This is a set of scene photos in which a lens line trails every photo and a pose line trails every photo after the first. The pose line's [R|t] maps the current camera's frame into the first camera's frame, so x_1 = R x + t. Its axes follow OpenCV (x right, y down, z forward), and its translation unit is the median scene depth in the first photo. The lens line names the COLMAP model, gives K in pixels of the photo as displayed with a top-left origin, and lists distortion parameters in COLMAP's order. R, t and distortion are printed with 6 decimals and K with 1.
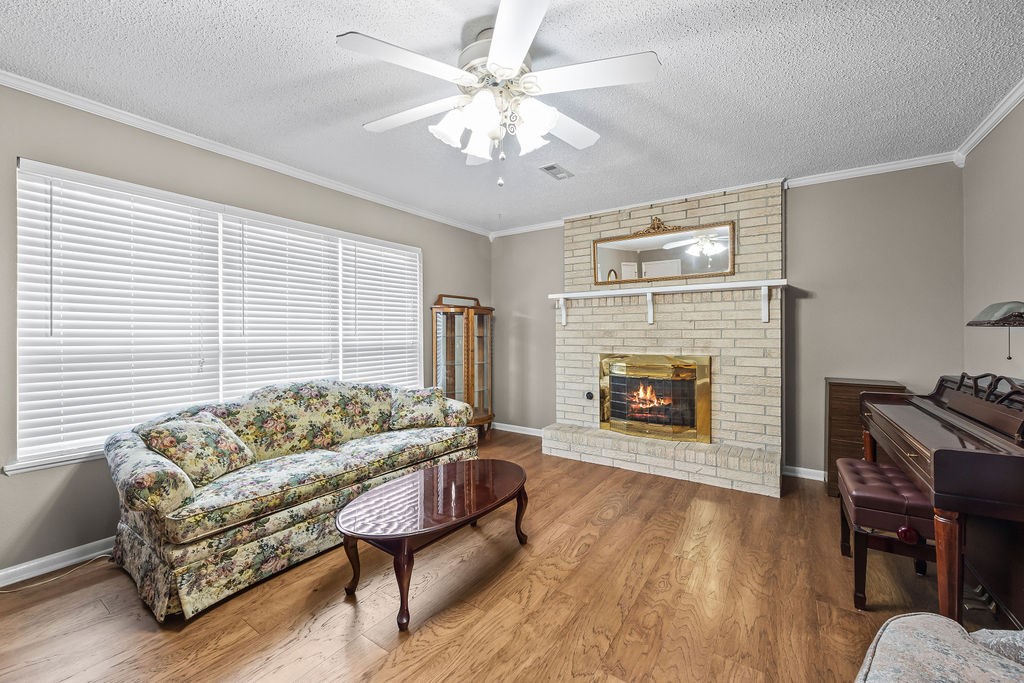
lens RADIAL K [[407.6, 0, 511.9], [0, 407.6, 336.9], [0, 0, 1]] dist [-0.001111, 0.000393]
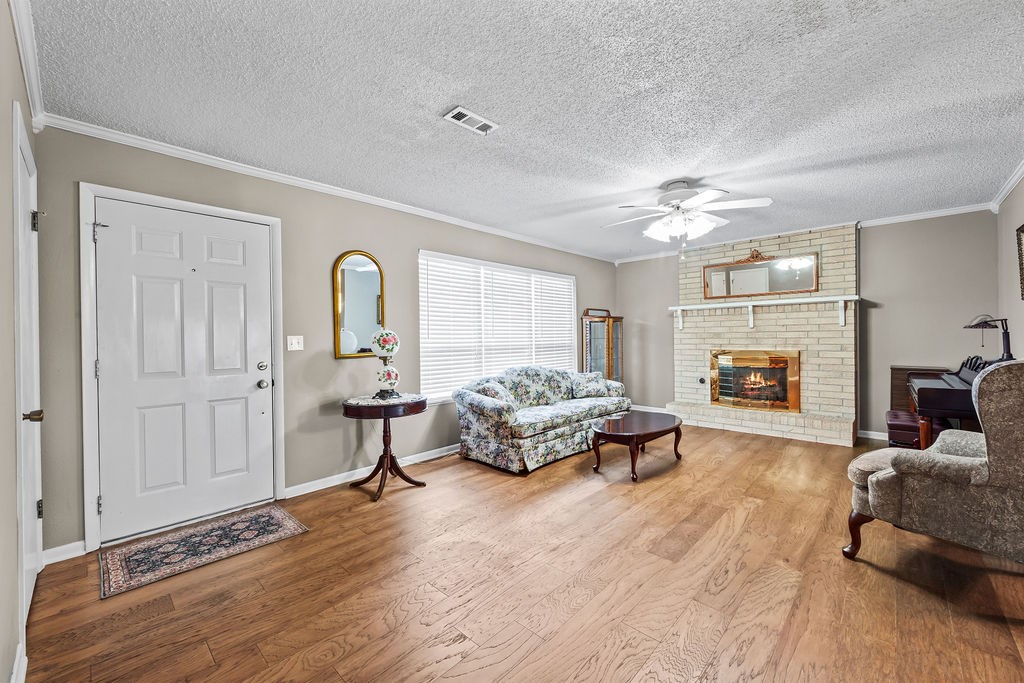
lens RADIAL K [[407.6, 0, 511.1], [0, 407.6, 342.5], [0, 0, 1]] dist [-0.001111, 0.000393]
pose [[0.987479, -0.006846, -0.157602, -0.283221], [0.007726, 0.999958, 0.004972, 0.005169], [0.157561, -0.006128, 0.987490, -0.564718]]
